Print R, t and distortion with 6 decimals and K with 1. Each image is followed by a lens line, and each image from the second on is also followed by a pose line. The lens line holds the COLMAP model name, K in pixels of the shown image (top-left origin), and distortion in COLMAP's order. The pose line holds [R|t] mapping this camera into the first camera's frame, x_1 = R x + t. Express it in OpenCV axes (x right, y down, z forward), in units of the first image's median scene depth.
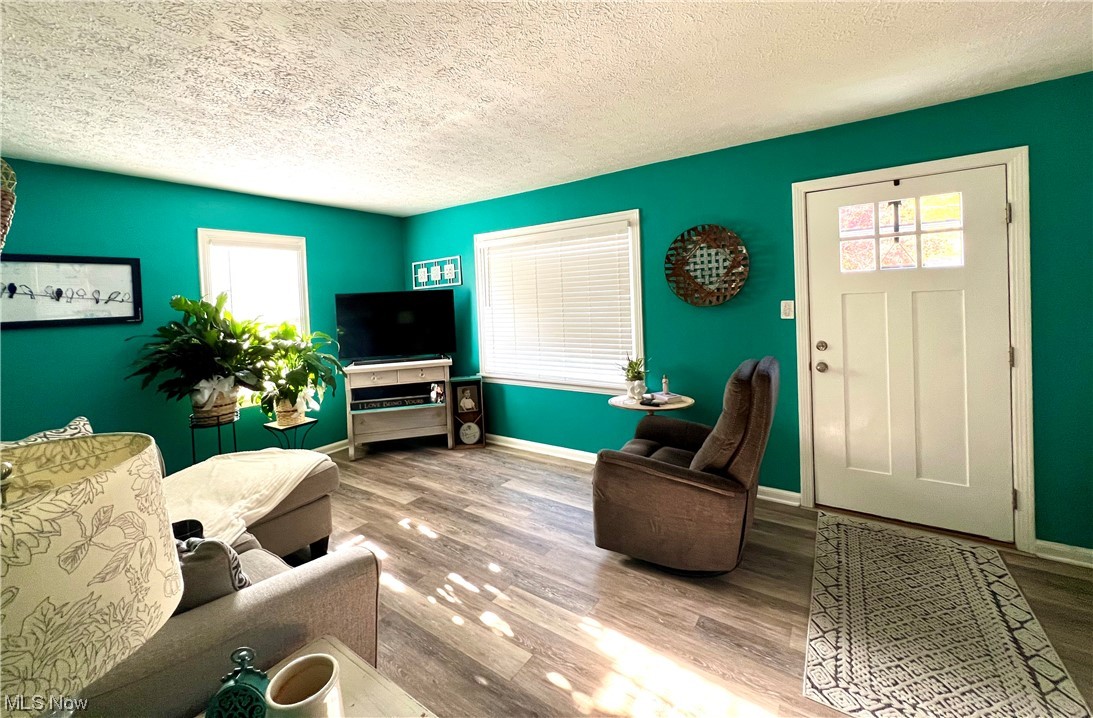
lens RADIAL K [[429.4, 0, 544.1], [0, 429.4, 308.4], [0, 0, 1]] dist [-0.001286, -0.000037]
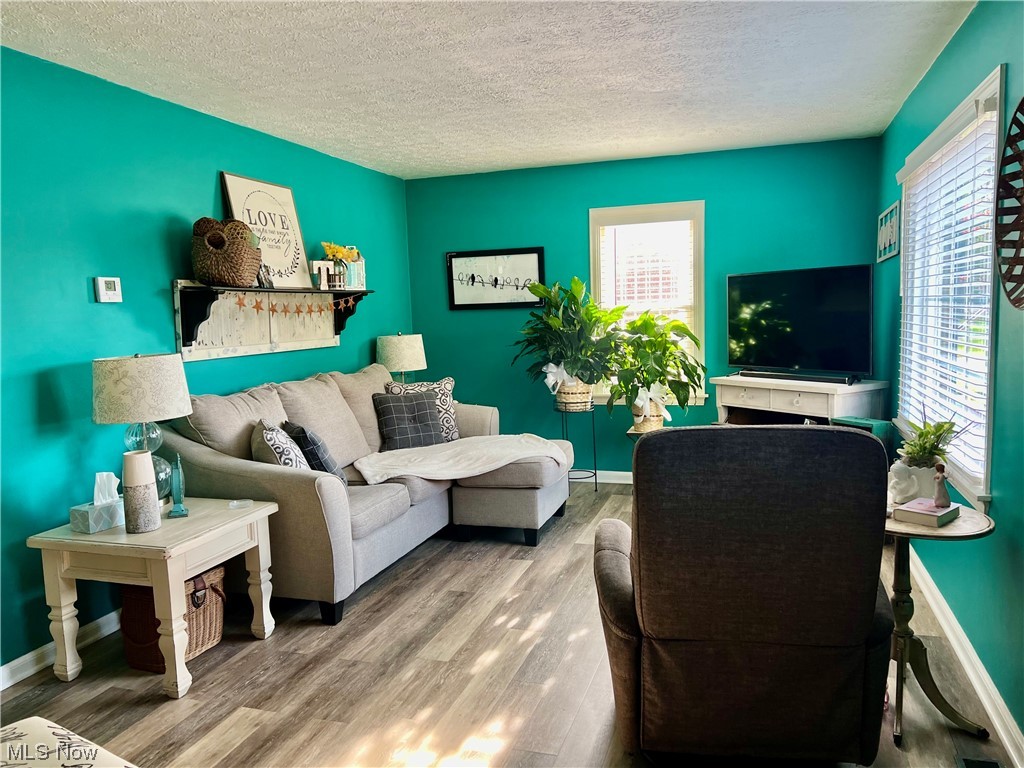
lens RADIAL K [[769.9, 0, 511.8], [0, 769.9, 385.0], [0, 0, 1]] dist [-0.000972, -0.001630]
pose [[0.286214, 0.126782, -0.949741, 0.929483], [0.001861, 0.991132, 0.132868, -0.030950], [0.958164, -0.039796, 0.283440, 0.384520]]
